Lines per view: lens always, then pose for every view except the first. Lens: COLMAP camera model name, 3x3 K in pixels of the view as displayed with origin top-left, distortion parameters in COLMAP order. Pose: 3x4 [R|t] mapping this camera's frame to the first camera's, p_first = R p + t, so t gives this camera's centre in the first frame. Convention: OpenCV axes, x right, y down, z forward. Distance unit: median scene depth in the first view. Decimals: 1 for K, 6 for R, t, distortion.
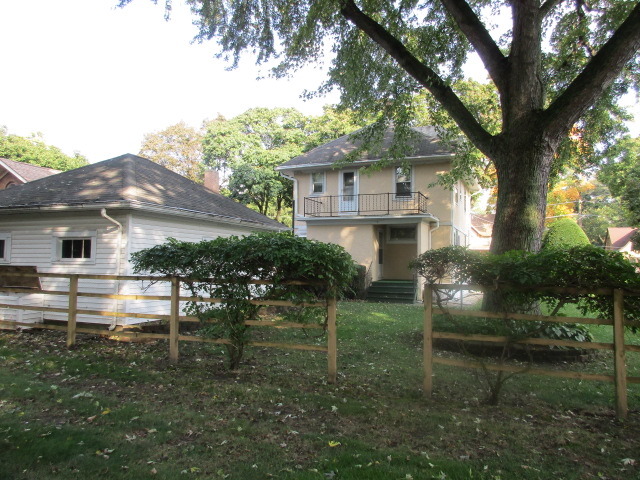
lens RADIAL K [[487.3, 0, 320.1], [0, 487.3, 236.6], [0, 0, 1]] dist [0.014270, 0.002571]
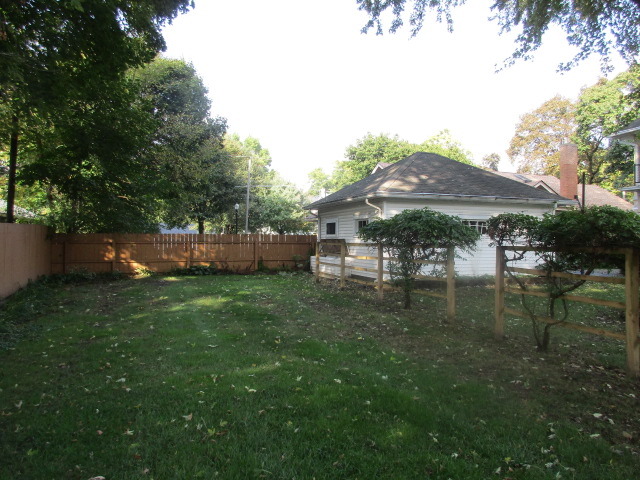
lens RADIAL K [[487.3, 0, 320.2], [0, 487.3, 240.7], [0, 0, 1]] dist [0.014270, 0.002571]
pose [[0.680864, -0.005461, -0.732390, 0.443429], [0.040941, 0.998692, 0.030613, 0.015256], [0.731265, -0.050828, 0.680197, -0.078673]]
